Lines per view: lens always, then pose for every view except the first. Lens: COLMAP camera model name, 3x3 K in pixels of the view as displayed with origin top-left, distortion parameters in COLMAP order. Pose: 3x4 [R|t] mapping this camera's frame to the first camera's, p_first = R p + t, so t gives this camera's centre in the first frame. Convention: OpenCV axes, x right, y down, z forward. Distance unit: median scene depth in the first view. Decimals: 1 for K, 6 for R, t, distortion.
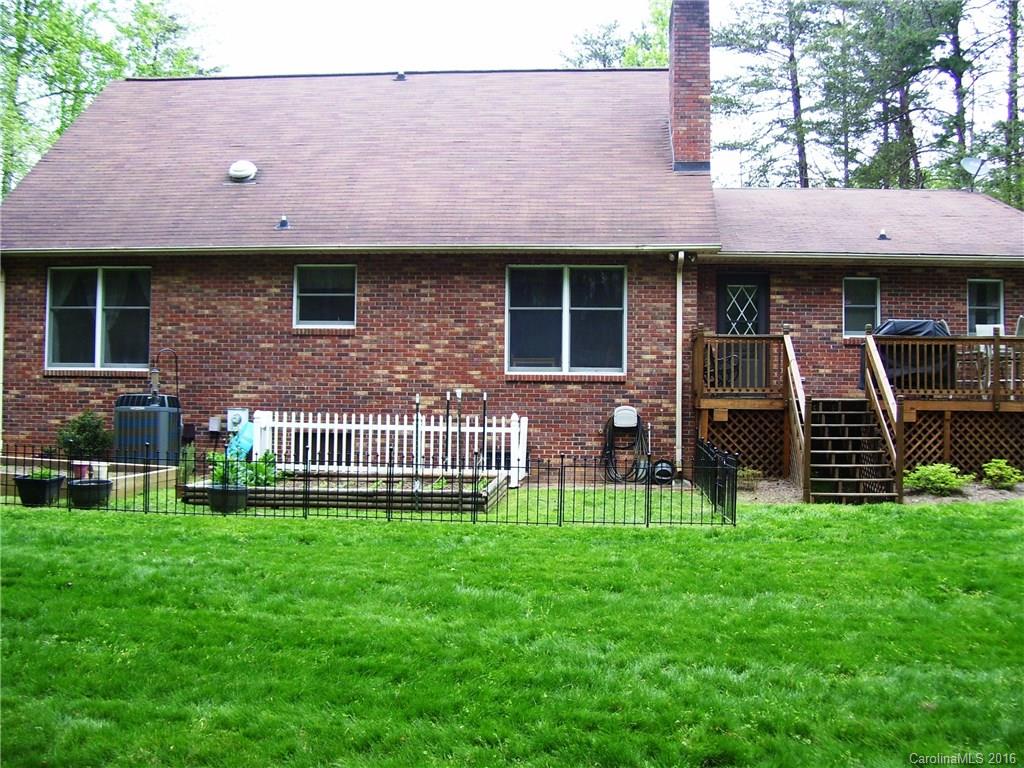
lens RADIAL K [[1101.7, 0, 511.8], [0, 1101.7, 382.4], [0, 0, 1]] dist [-0.142043, 0.000000]
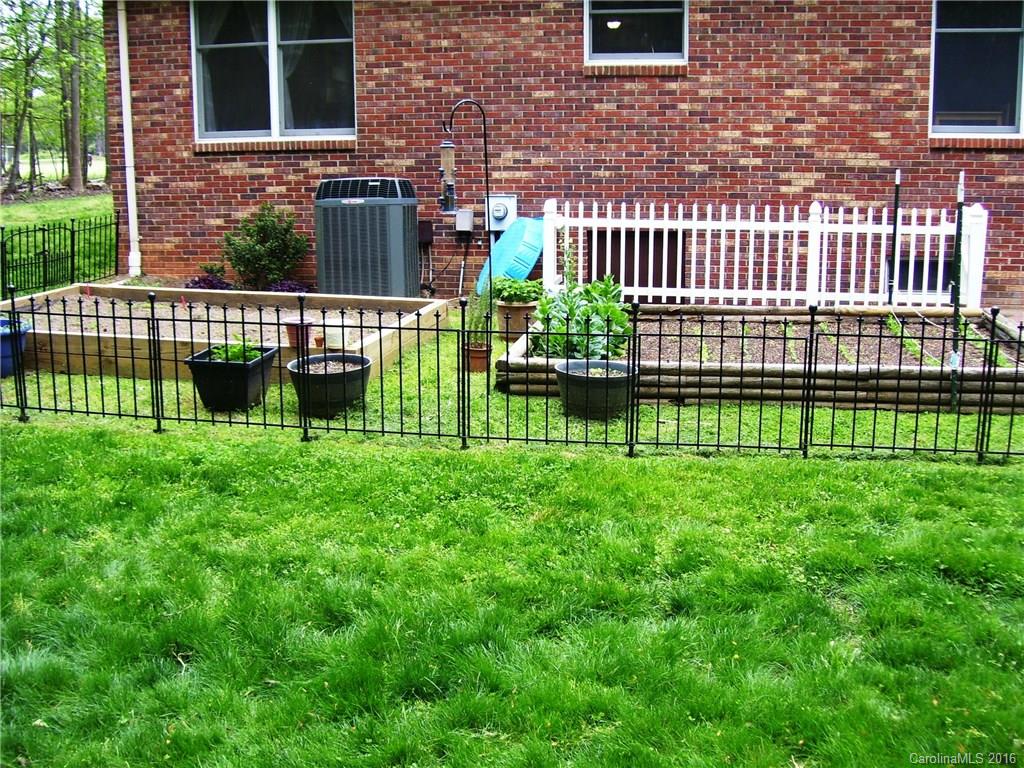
lens RADIAL K [[1101.7, 0, 512.9], [0, 1101.7, 385.5], [0, 0, 1]] dist [-0.142043, 0.000000]
pose [[0.995382, -0.000634, -0.095993, -0.181836], [0.022125, 0.974571, 0.222983, -0.010598], [0.093410, -0.224077, 0.970085, 0.348994]]
